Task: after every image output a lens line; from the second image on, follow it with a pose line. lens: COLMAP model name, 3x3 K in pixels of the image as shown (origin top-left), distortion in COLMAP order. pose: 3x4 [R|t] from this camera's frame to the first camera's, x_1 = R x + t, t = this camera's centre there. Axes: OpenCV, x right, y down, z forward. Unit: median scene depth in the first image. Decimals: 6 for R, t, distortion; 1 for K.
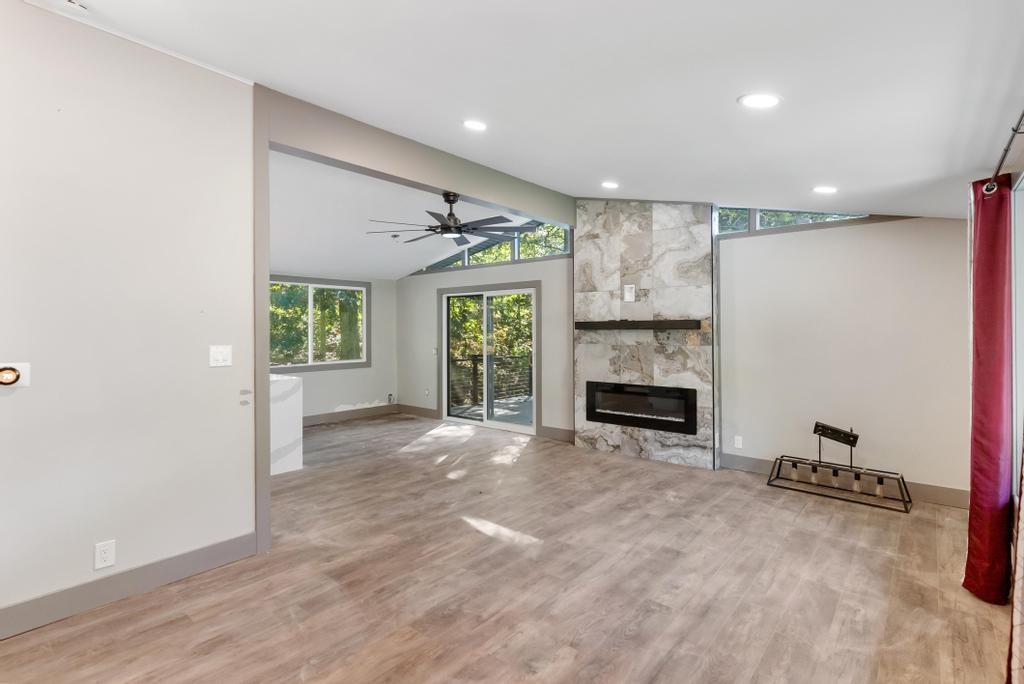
lens RADIAL K [[491.5, 0, 504.4], [0, 491.5, 326.7], [0, 0, 1]] dist [0.001043, -0.000372]
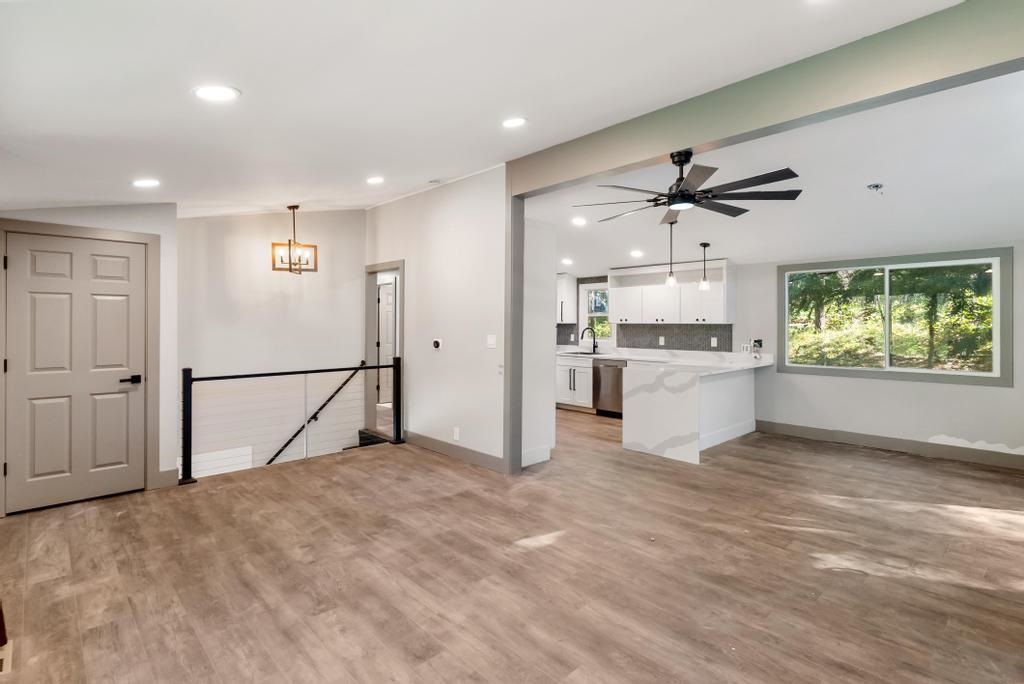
lens RADIAL K [[491.5, 0, 517.5], [0, 491.5, 321.2], [0, 0, 1]] dist [0.001043, -0.000372]
pose [[-0.086238, -0.000763, -0.996274, 0.637304], [0.007594, 0.999970, -0.001424, -0.004361], [0.996246, -0.007689, -0.086230, 0.745456]]
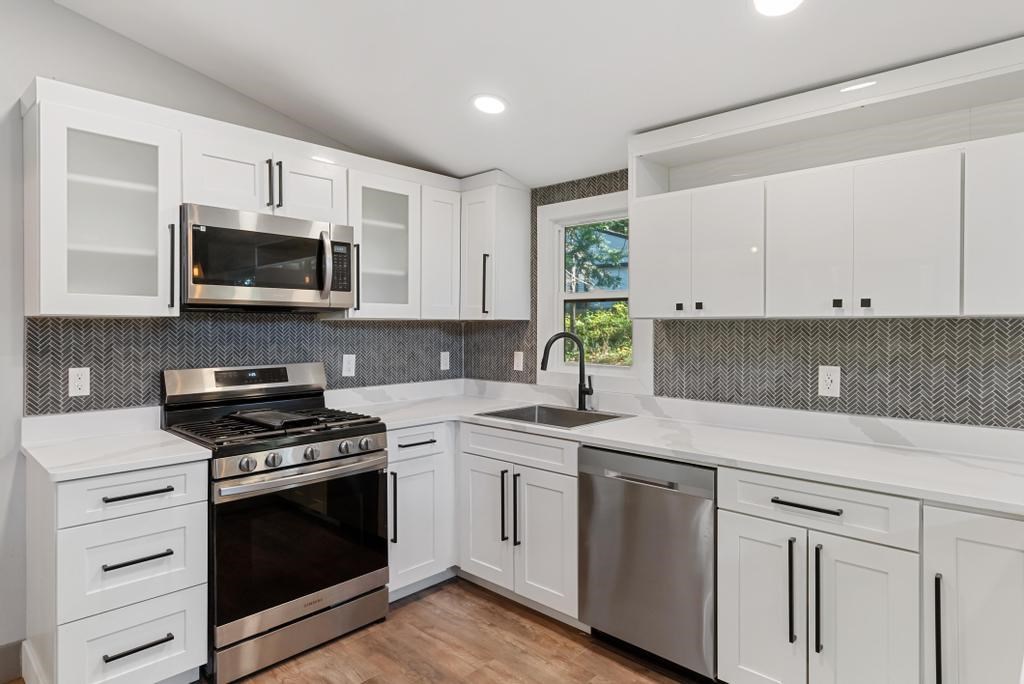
lens RADIAL K [[590.7, 0, 512.0], [0, 590.7, 331.9], [0, 0, 1]] dist [0.002767, 0.001135]
pose [[-0.041168, 0.014543, -0.999046, -0.445579], [0.008248, 0.999865, 0.014215, 0.007051], [0.999118, -0.007655, -0.041282, 0.813993]]
